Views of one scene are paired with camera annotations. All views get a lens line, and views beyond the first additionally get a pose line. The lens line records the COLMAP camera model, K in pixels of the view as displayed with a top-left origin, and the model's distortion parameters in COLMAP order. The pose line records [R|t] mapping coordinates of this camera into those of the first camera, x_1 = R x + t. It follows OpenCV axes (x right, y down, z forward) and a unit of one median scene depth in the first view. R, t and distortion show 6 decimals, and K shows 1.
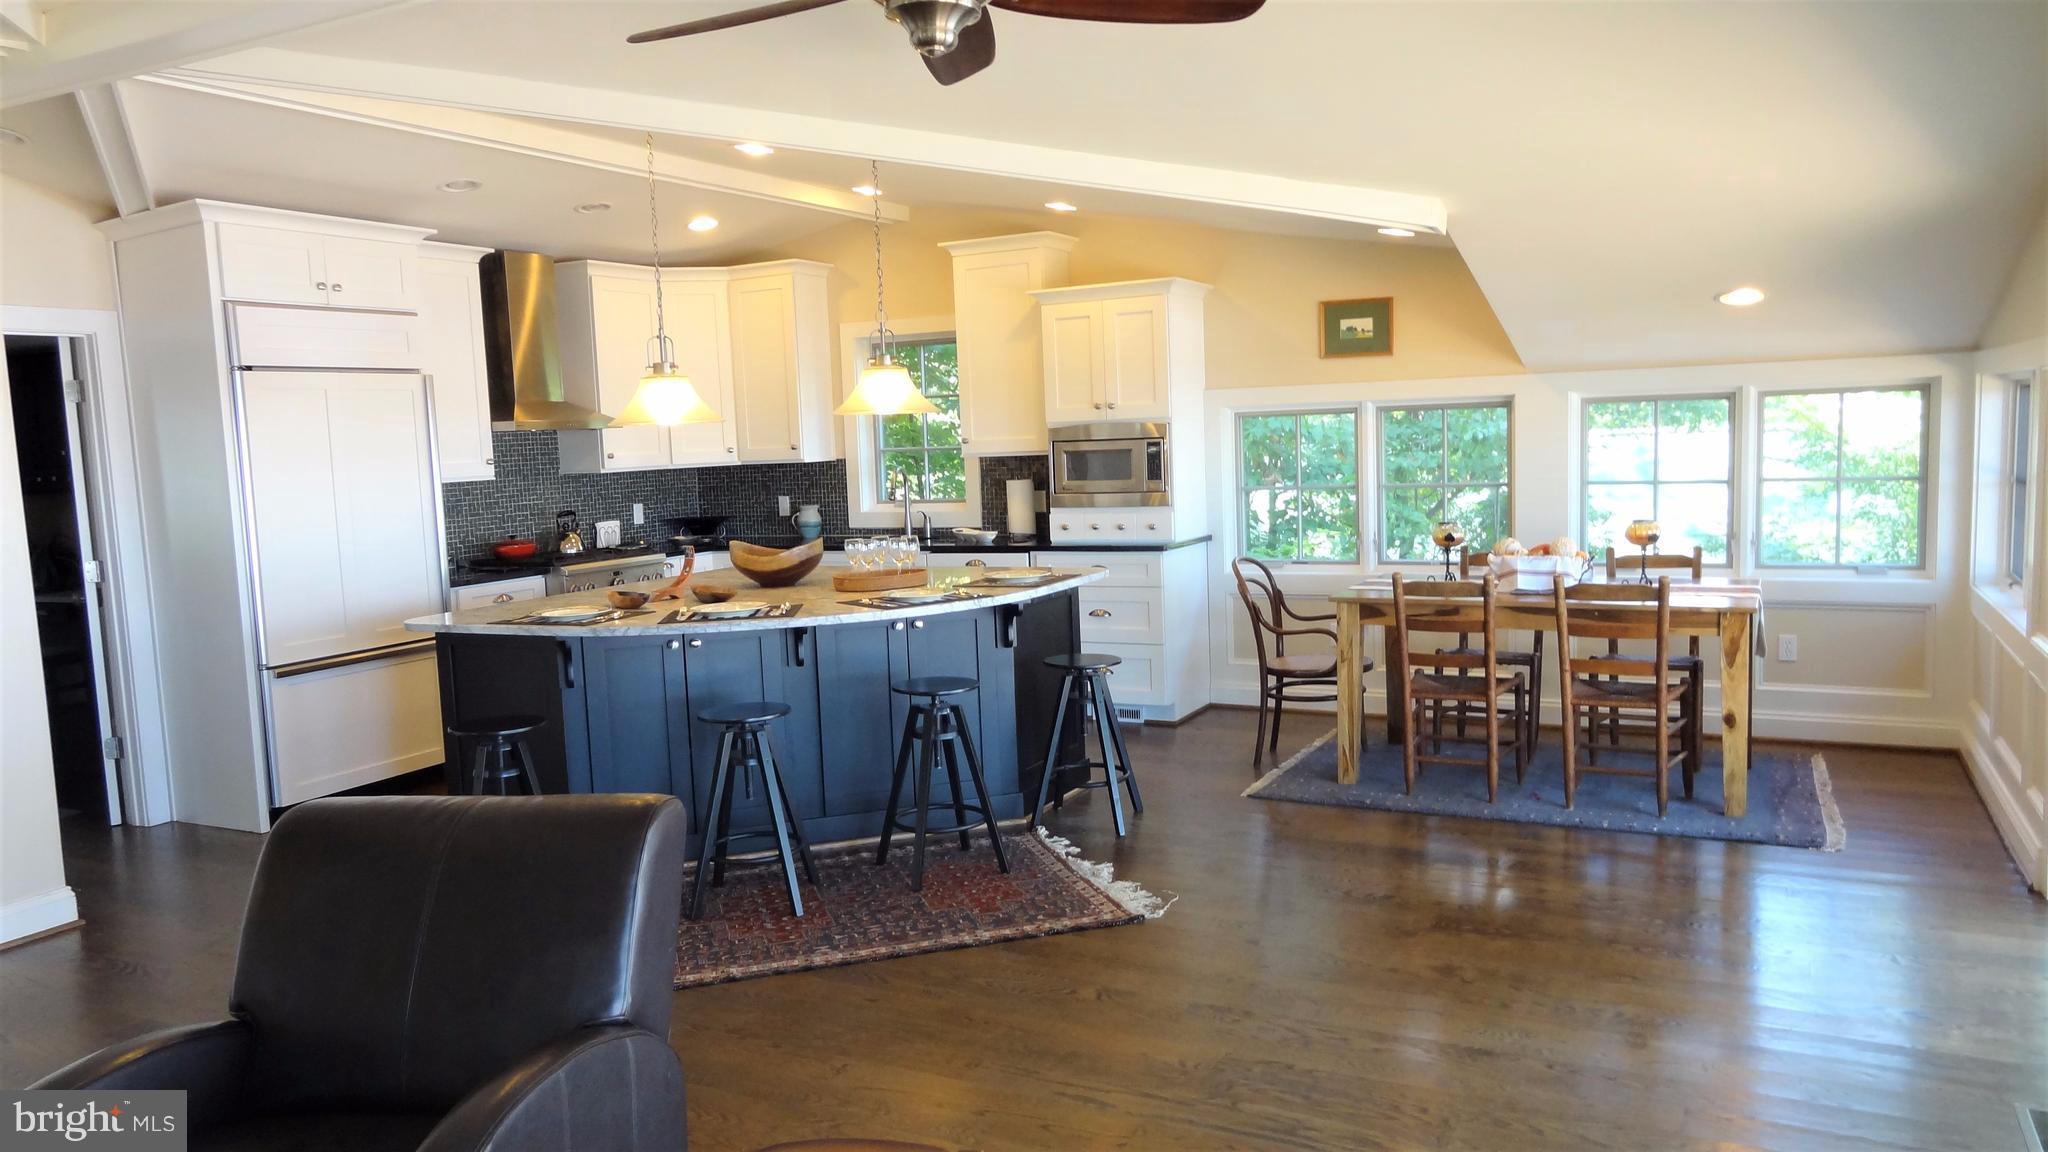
lens RADIAL K [[1440.2, 0, 1024.0], [0, 1440.2, 576.0], [0, 0, 1]] dist [-0.001613, 0.008244]
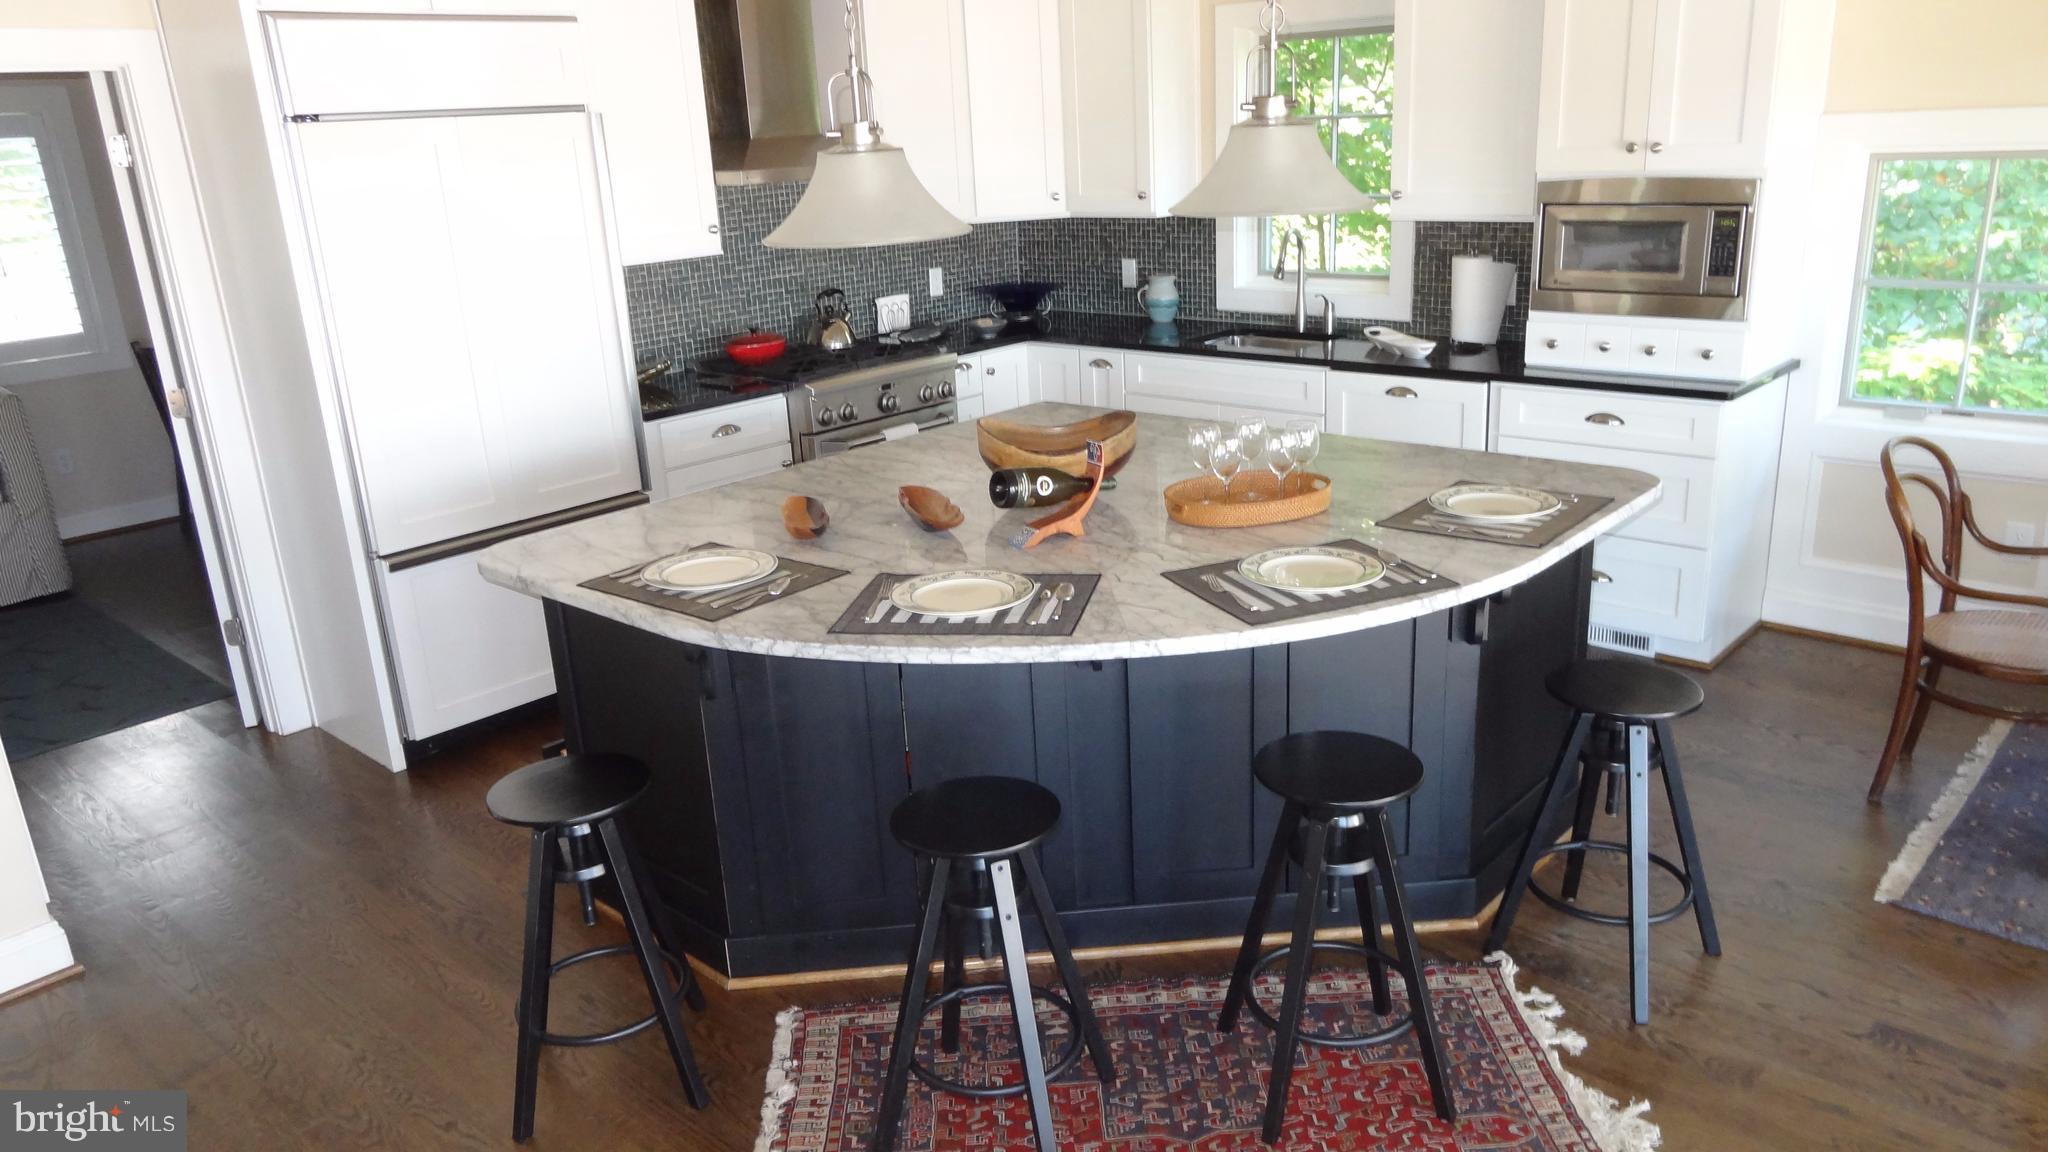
lens RADIAL K [[1440.2, 0, 1024.0], [0, 1440.2, 576.0], [0, 0, 1]] dist [-0.001613, 0.008244]
pose [[0.965519, 0.072946, -0.249903, -0.030007], [-0.016783, 0.975385, 0.219868, -0.069744], [0.259790, -0.208093, 0.942978, 0.322468]]
